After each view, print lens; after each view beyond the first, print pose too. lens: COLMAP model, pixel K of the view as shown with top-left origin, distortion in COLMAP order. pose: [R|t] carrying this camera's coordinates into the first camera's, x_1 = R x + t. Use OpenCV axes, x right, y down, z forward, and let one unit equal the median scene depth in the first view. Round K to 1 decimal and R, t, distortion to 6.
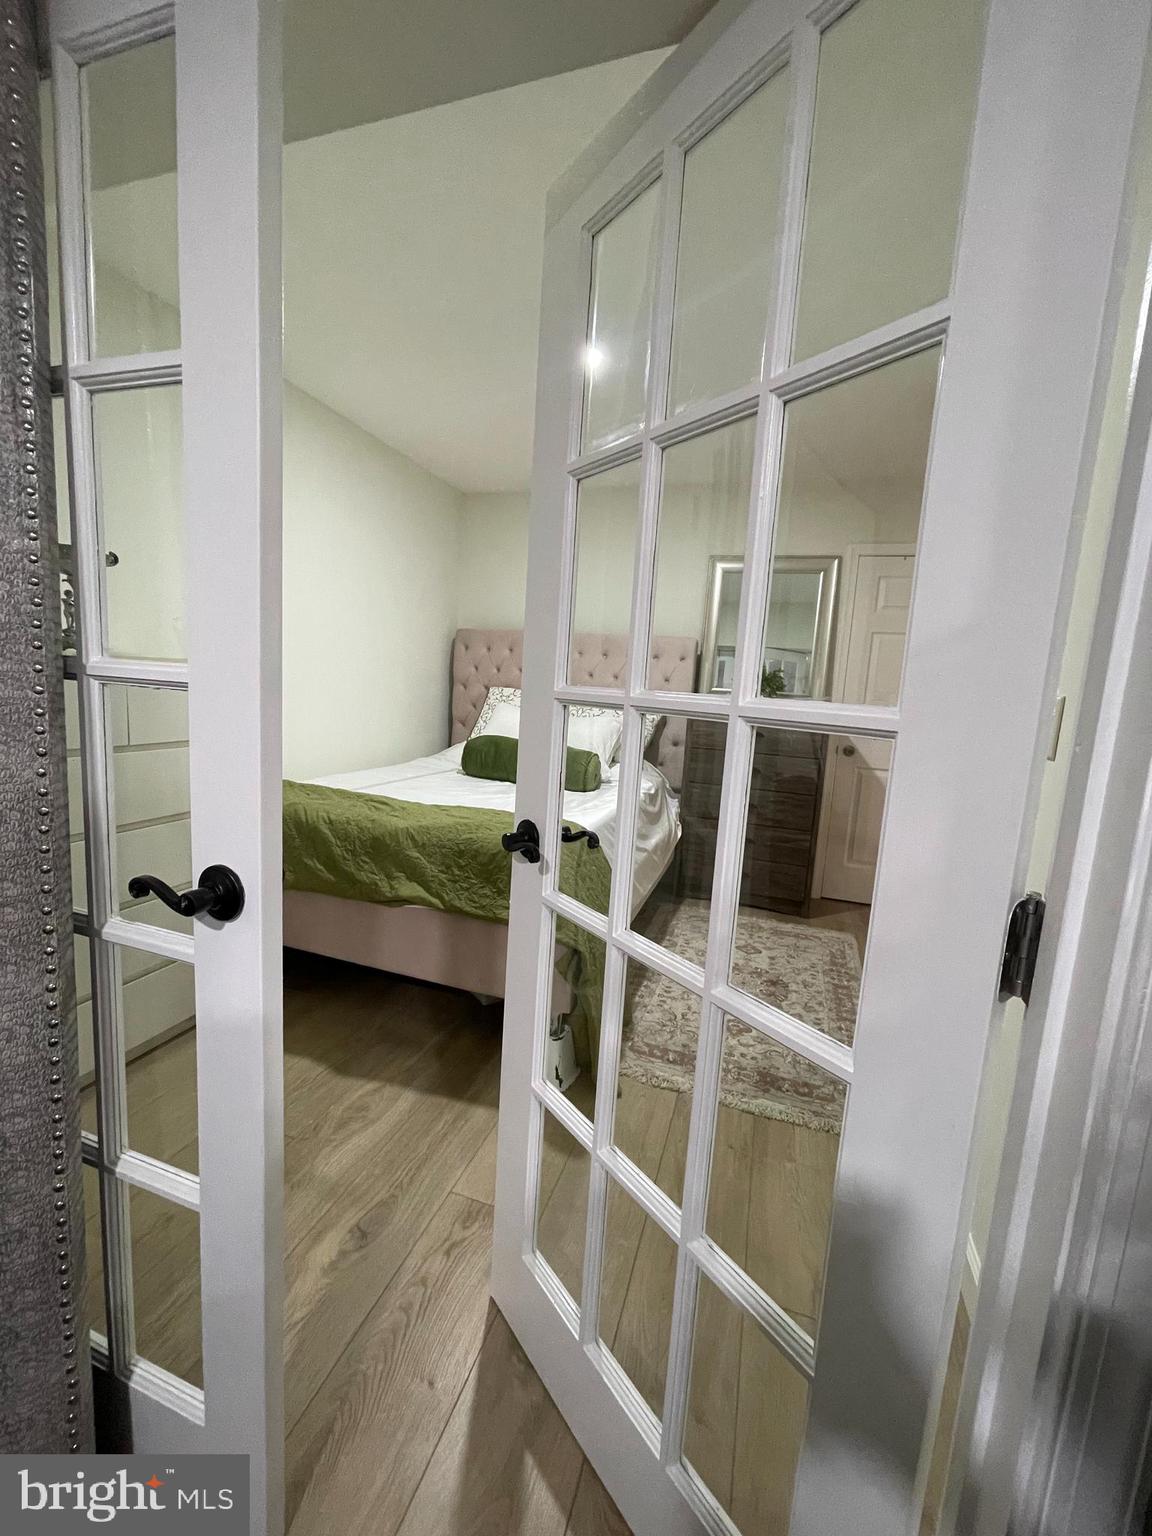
lens RADIAL K [[617.3, 0, 576.1], [0, 617.3, 765.7], [0, 0, 1]] dist [-0.004632, 0.001073]
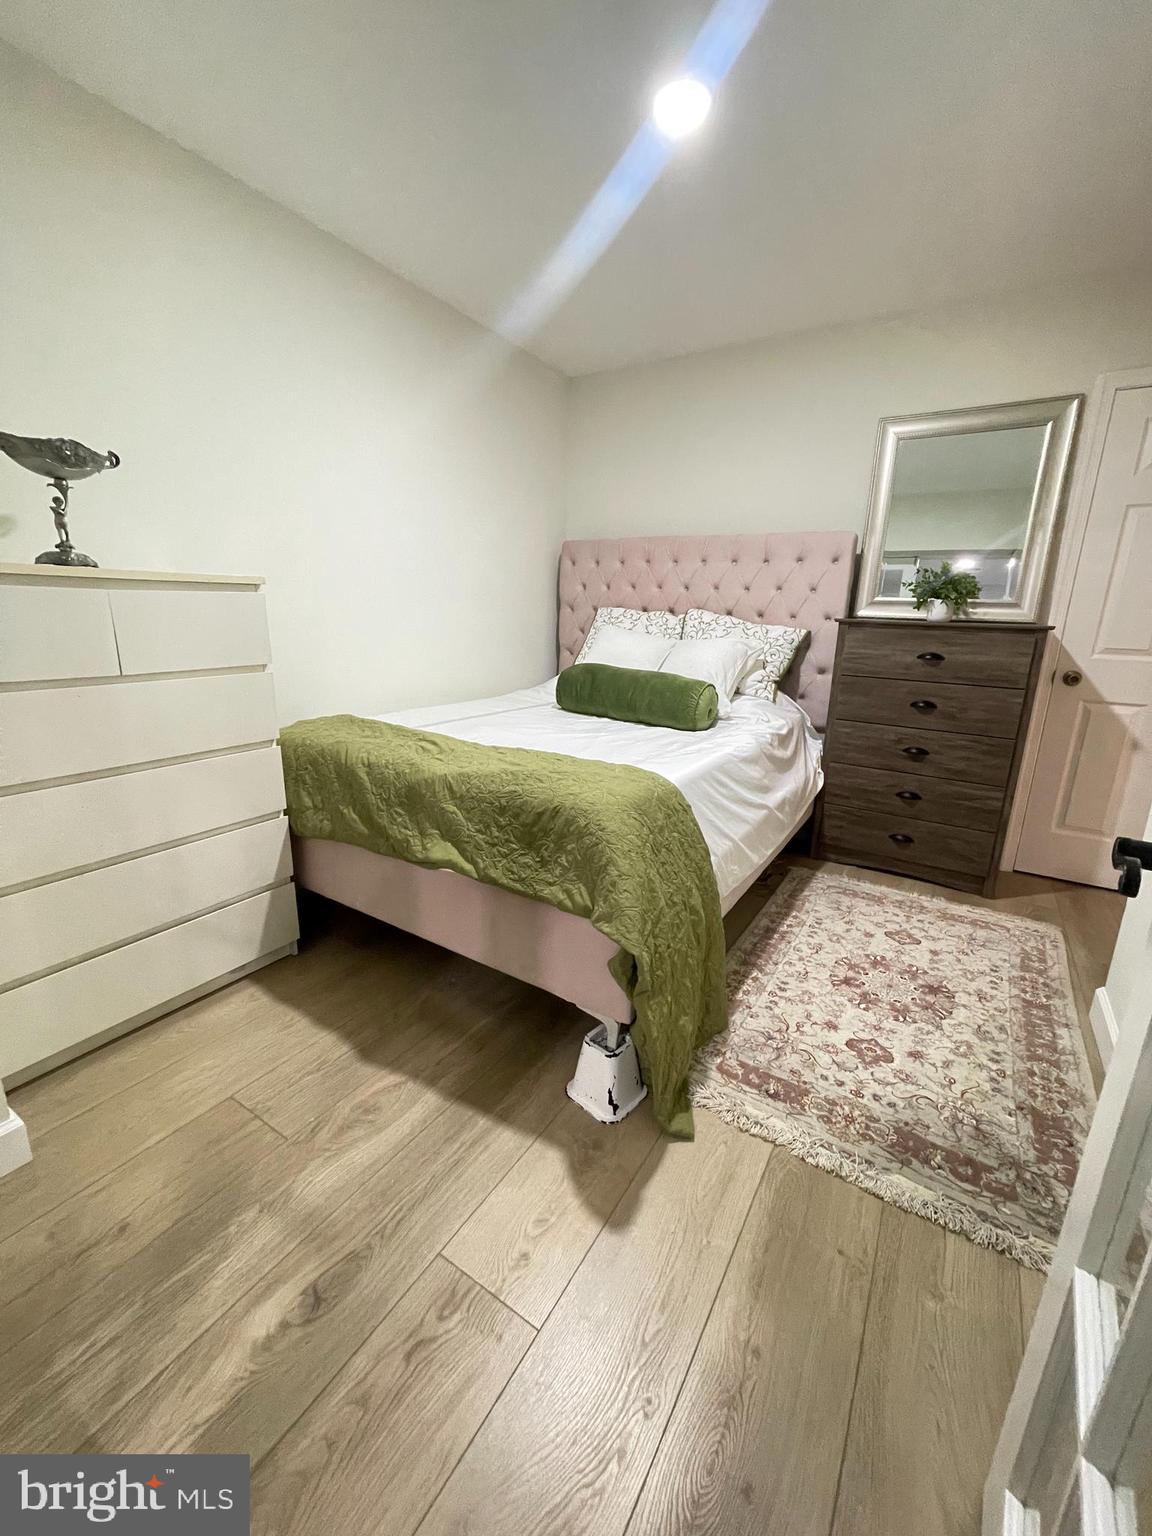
lens RADIAL K [[617.3, 0, 577.2], [0, 617.3, 766.4], [0, 0, 1]] dist [-0.004632, 0.001073]
pose [[0.969855, 0.026441, -0.242245, 0.086368], [-0.000014, 0.994102, 0.108450, 0.000730], [0.243683, -0.105177, 0.964135, 0.233810]]
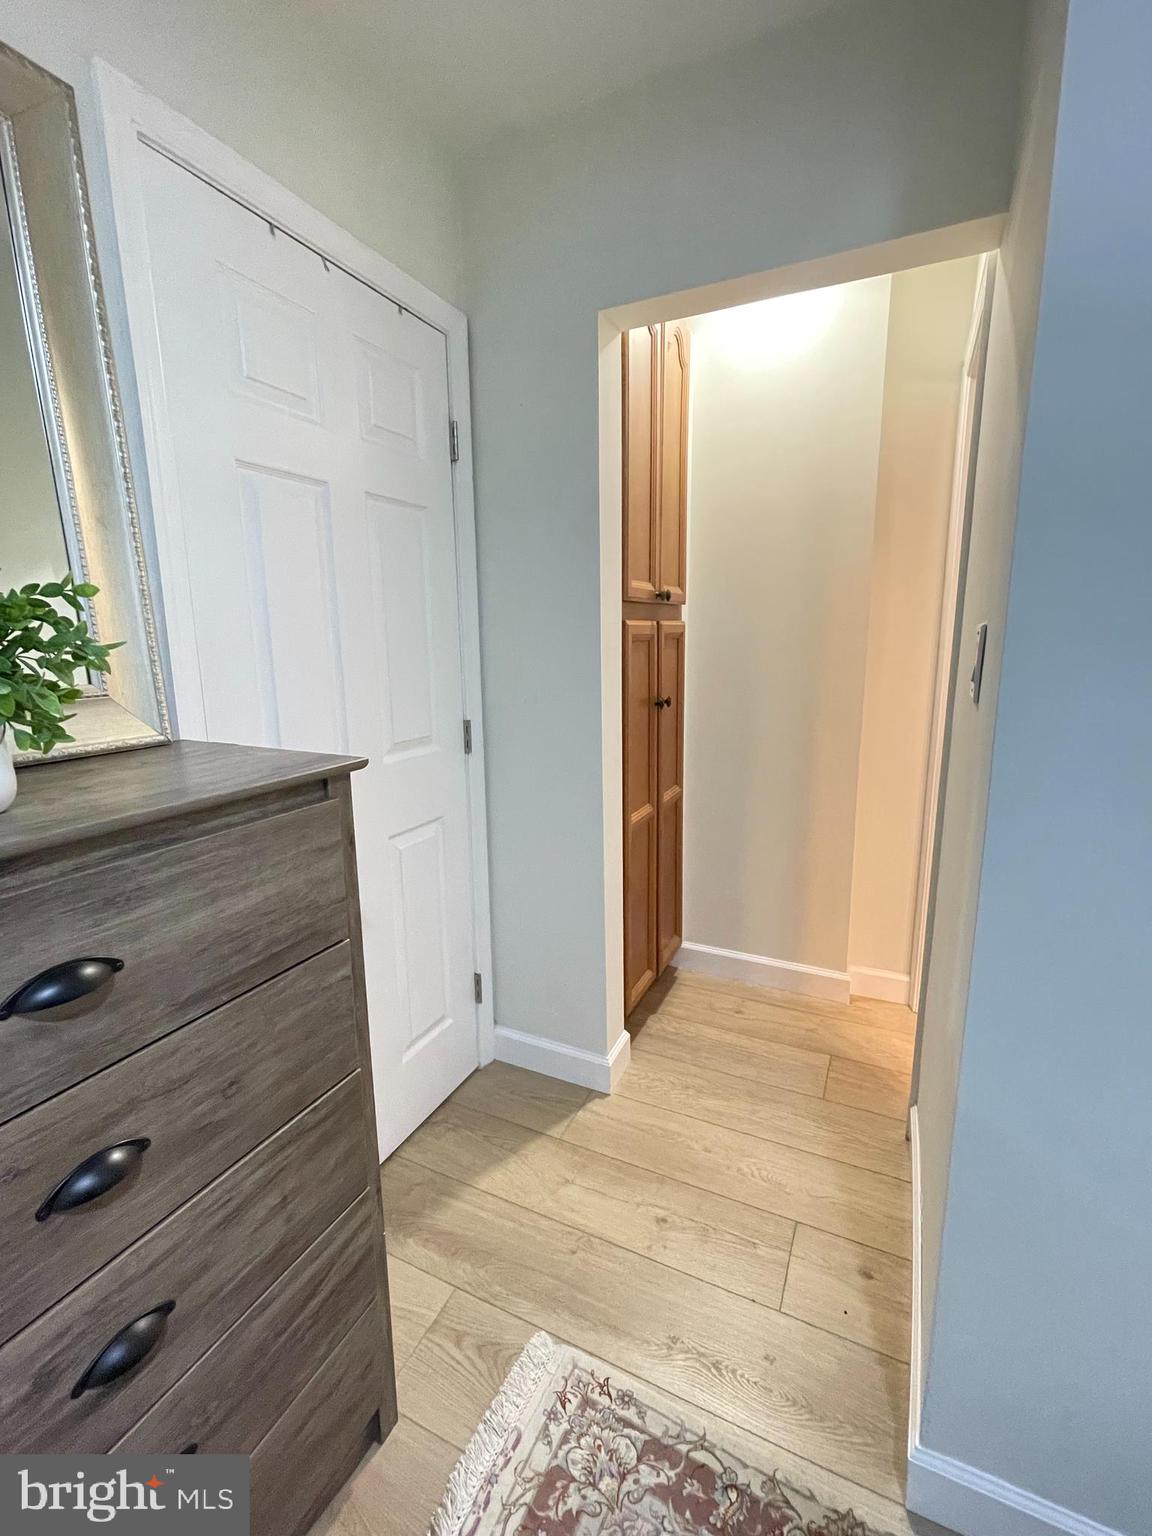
lens RADIAL K [[673.8, 0, 575.9], [0, 673.8, 767.1], [0, 0, 1]] dist [0.002062, 0.000072]
pose [[0.134313, -0.255132, 0.957532, 0.232103], [0.158242, 0.959410, 0.233436, -0.192158], [-0.978223, 0.120168, 0.169234, 1.263996]]
